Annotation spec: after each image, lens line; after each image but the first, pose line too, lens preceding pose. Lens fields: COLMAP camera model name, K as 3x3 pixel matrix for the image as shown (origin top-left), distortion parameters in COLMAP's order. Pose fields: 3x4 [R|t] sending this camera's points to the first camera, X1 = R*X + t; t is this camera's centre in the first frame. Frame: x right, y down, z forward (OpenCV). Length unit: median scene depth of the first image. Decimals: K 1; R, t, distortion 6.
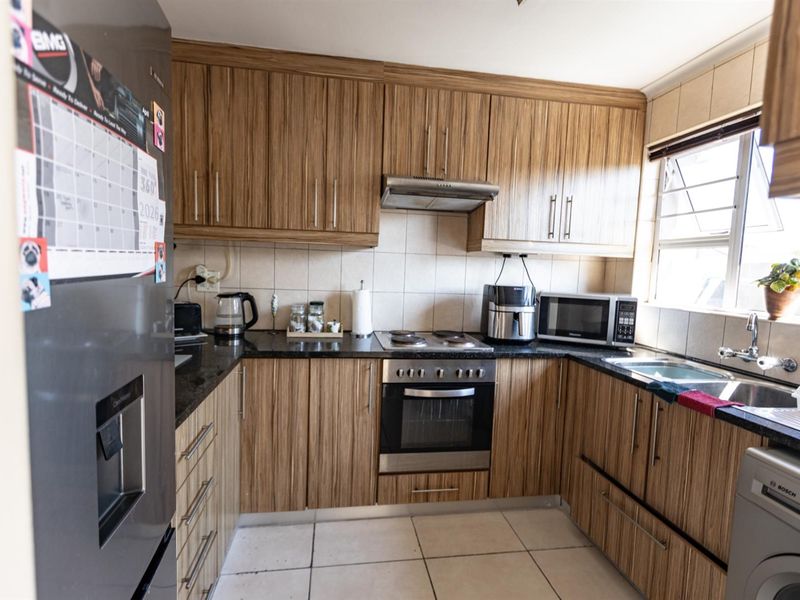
lens RADIAL K [[415.0, 0, 397.9], [0, 415.0, 300.4], [0, 0, 1]] dist [0.002097, -0.000689]
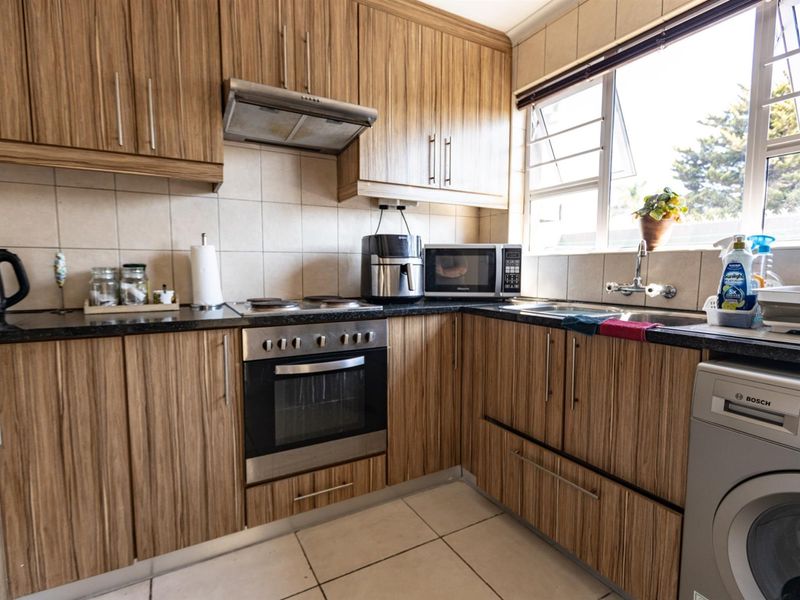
lens RADIAL K [[415.0, 0, 400.9], [0, 415.0, 297.6], [0, 0, 1]] dist [0.002097, -0.000689]
pose [[0.937709, -0.065695, 0.341155, -0.017563], [0.063170, 0.997831, 0.018517, 0.085258], [-0.341632, 0.004188, 0.939825, 0.207047]]
